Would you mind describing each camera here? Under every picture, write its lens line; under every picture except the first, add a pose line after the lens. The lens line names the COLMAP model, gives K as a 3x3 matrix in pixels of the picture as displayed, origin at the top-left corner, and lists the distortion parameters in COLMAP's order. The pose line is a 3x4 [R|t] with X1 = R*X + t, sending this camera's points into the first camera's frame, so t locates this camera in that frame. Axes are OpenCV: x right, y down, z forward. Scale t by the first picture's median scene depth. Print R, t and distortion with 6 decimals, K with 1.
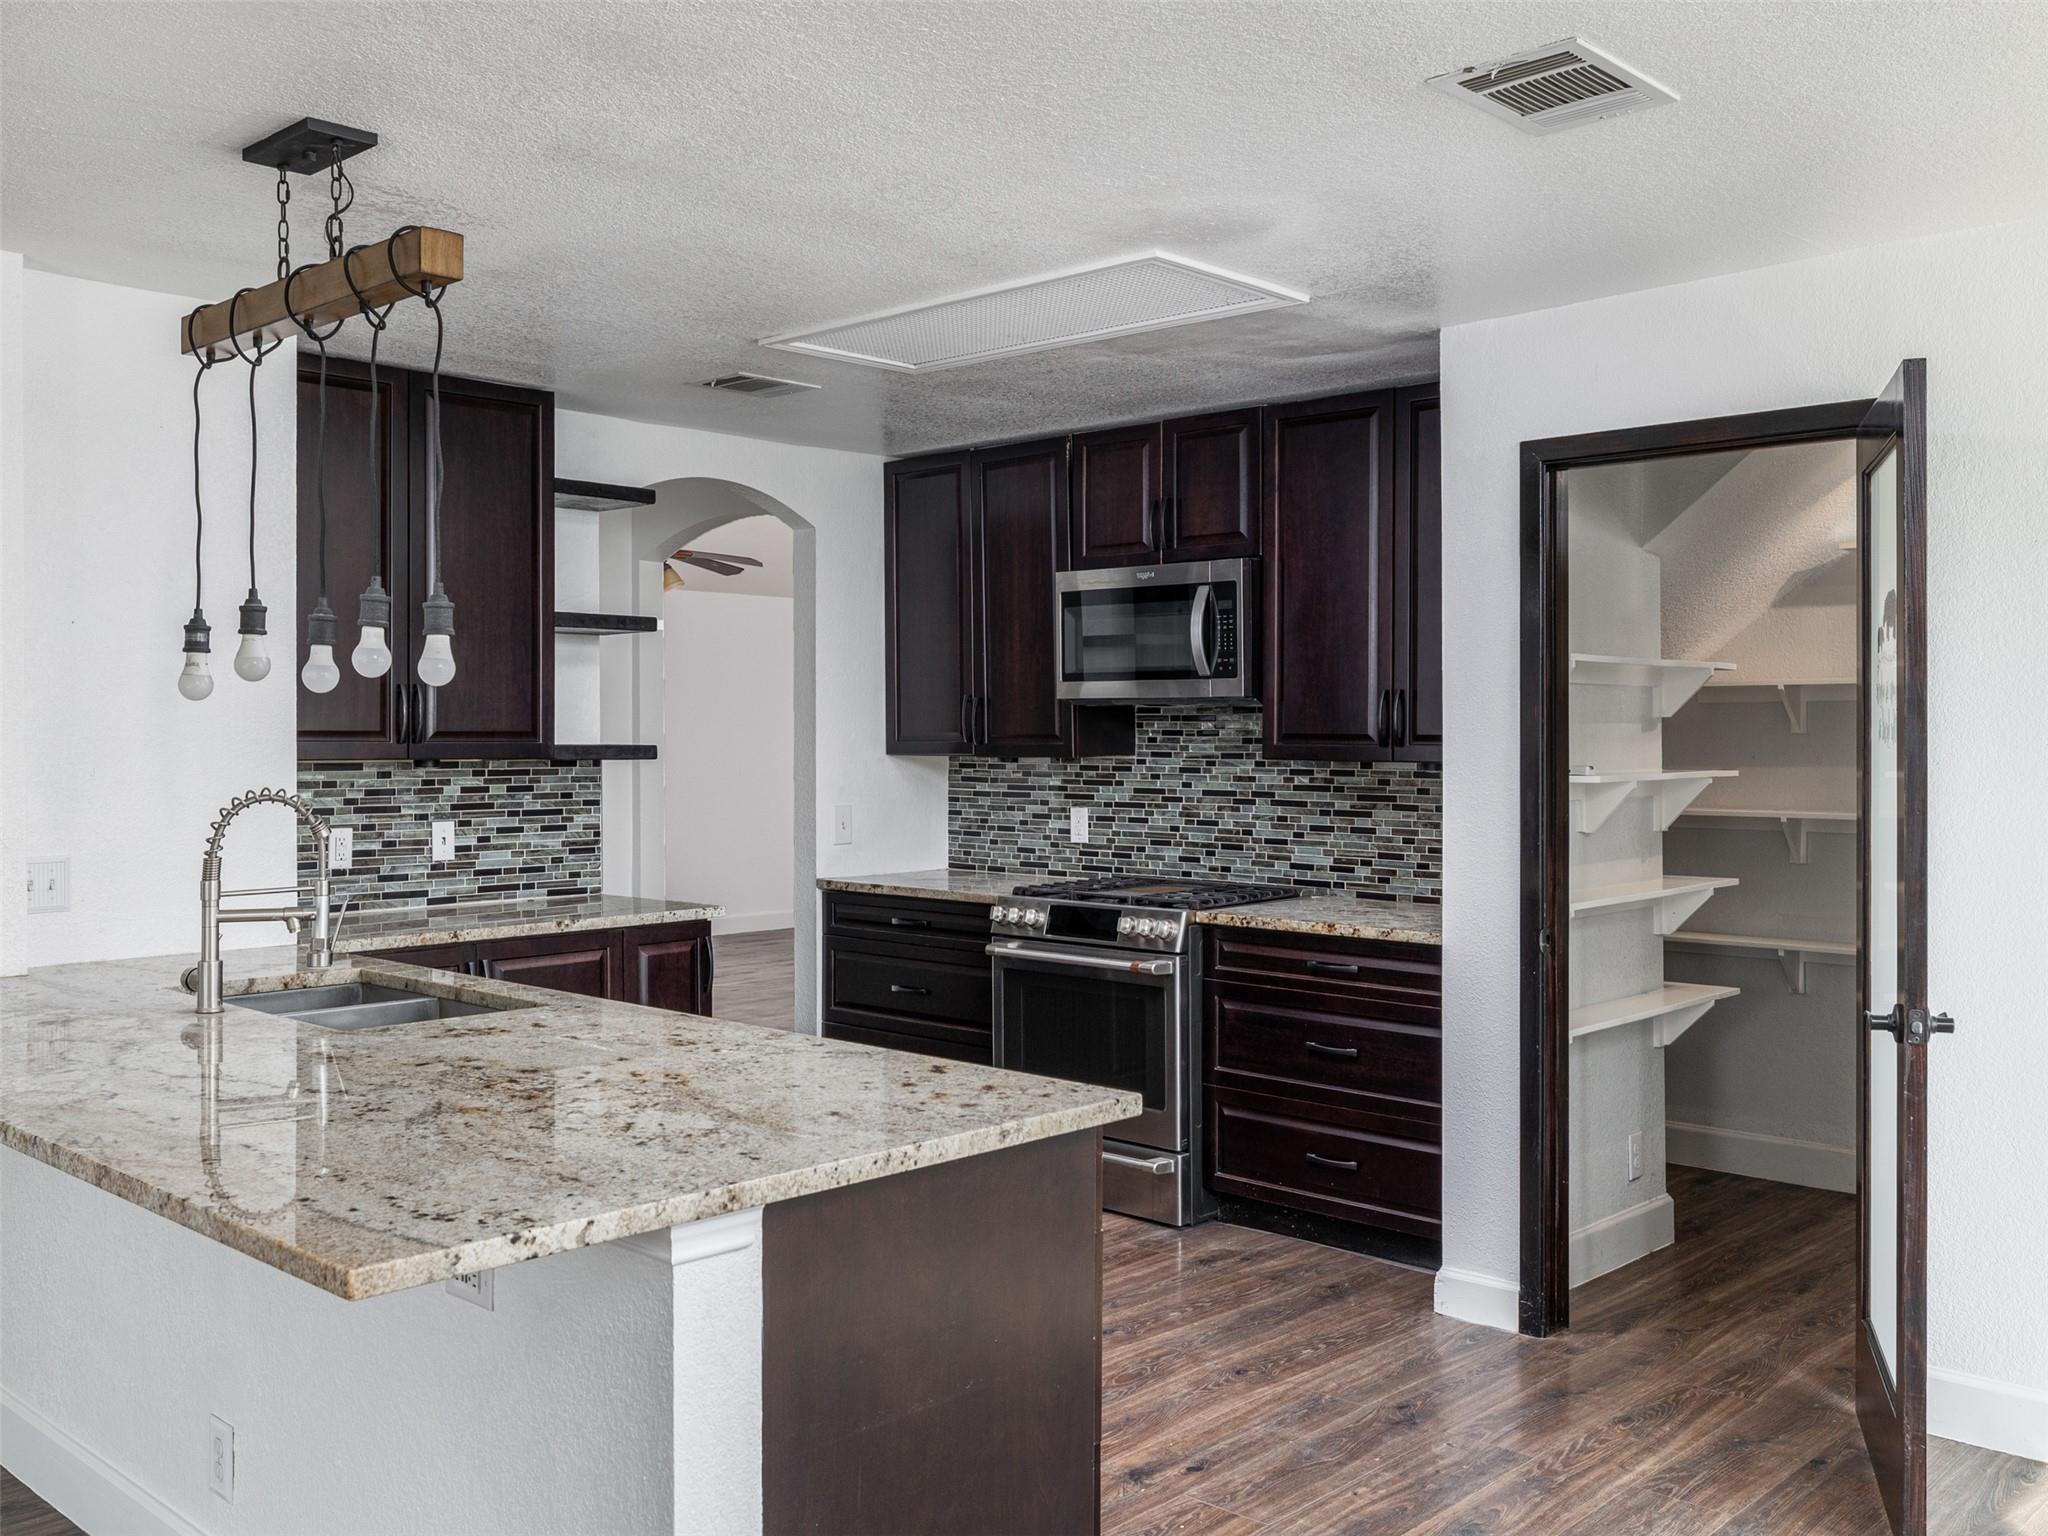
lens RADIAL K [[1837.1, 0, 1019.3], [0, 1837.1, 734.5], [0, 0, 1]] dist [-0.002190, 0.001802]
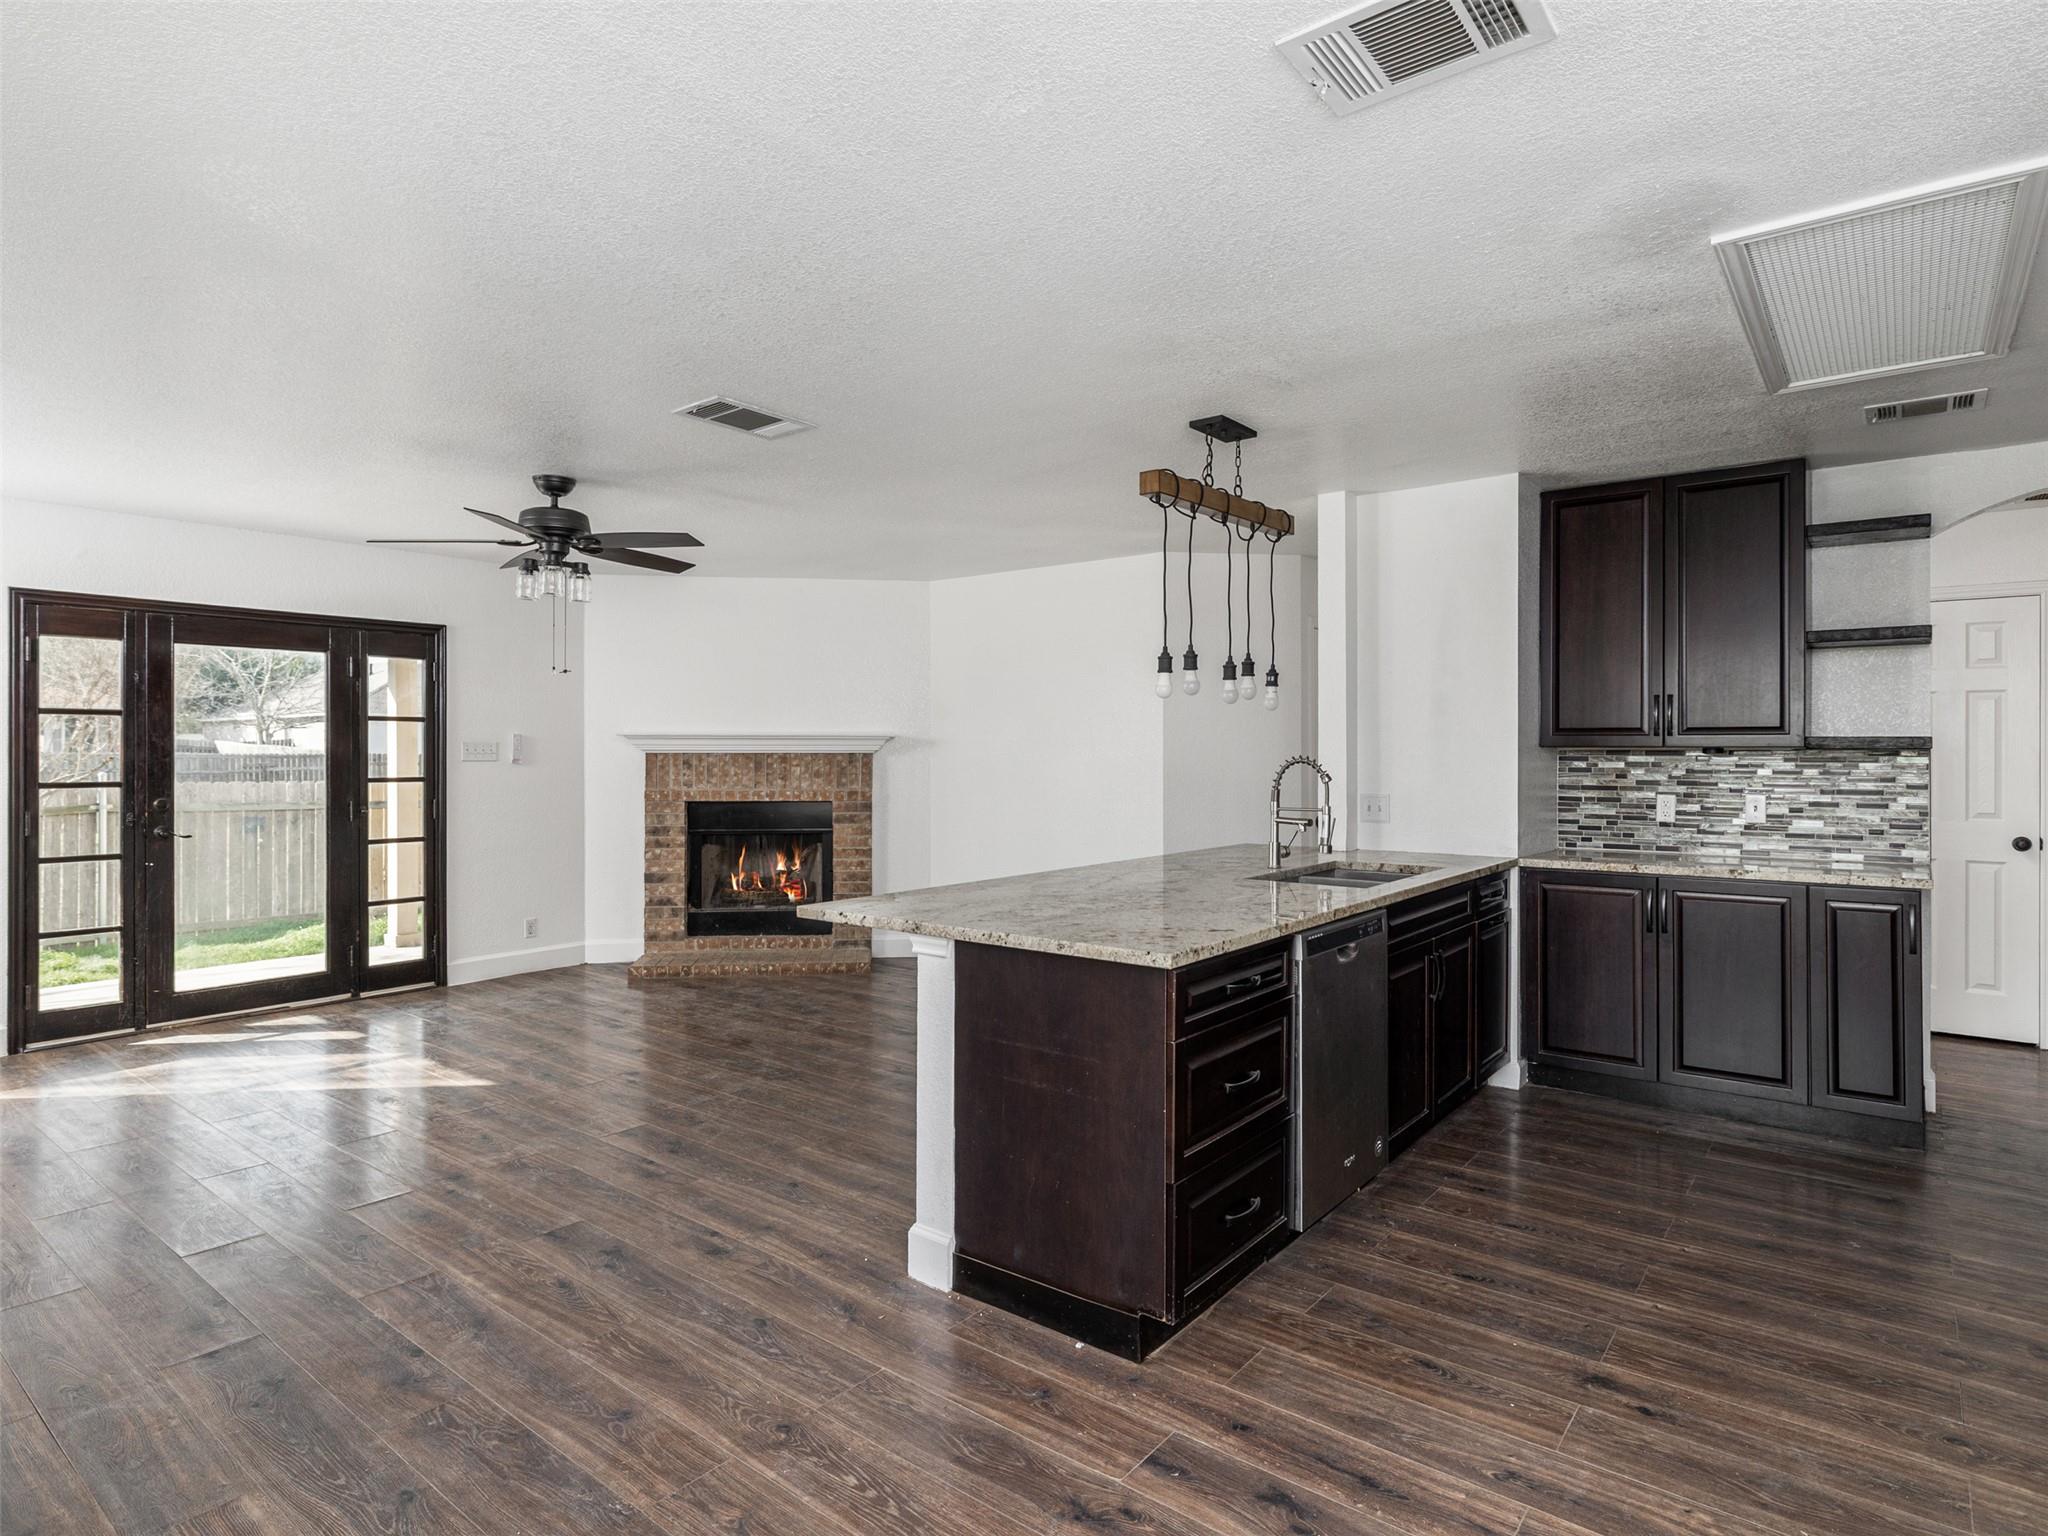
lens RADIAL K [[1114.7, 0, 1023.8], [0, 1114.7, 754.5], [0, 0, 1]] dist [-0.003643, 0.000620]
pose [[0.090911, 0.002989, -0.995855, 0.439937], [-0.001286, 0.999995, 0.002884, 0.015571], [0.995858, 0.001018, 0.090914, 0.374223]]
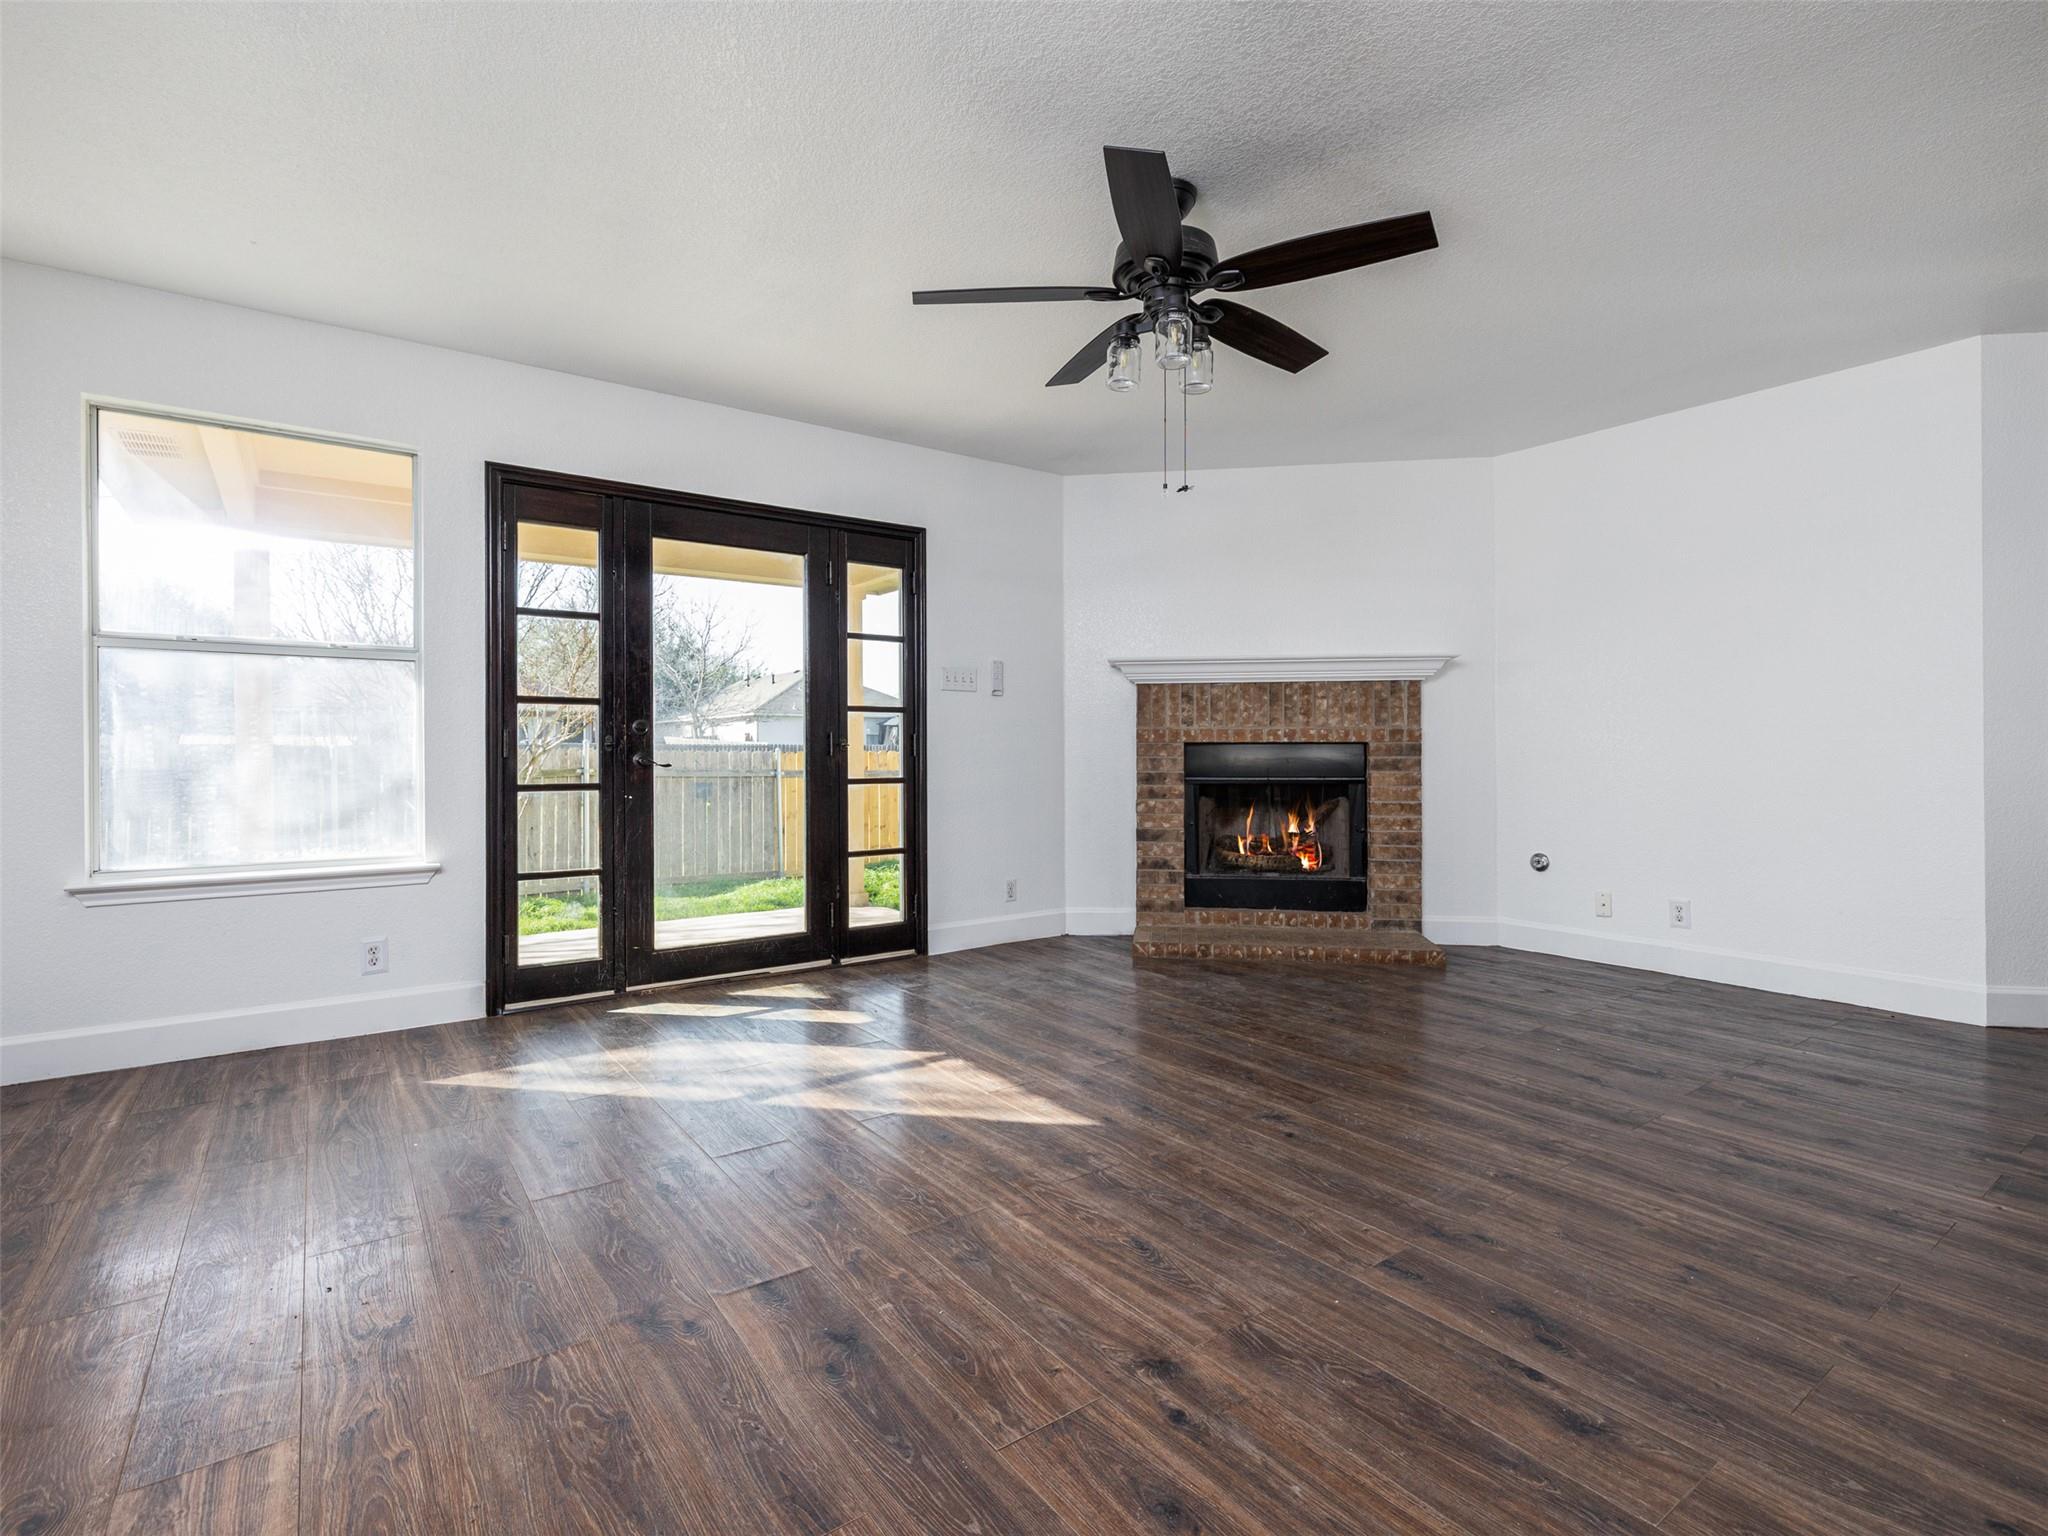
lens RADIAL K [[978.2, 0, 1025.5], [0, 978.2, 755.5], [0, 0, 1]] dist [0.000868, -0.000307]
pose [[-0.179568, 0.005090, -0.983732, 0.072171], [0.002077, 0.999986, 0.004795, 0.079495], [0.983743, -0.001182, -0.179576, 0.127697]]
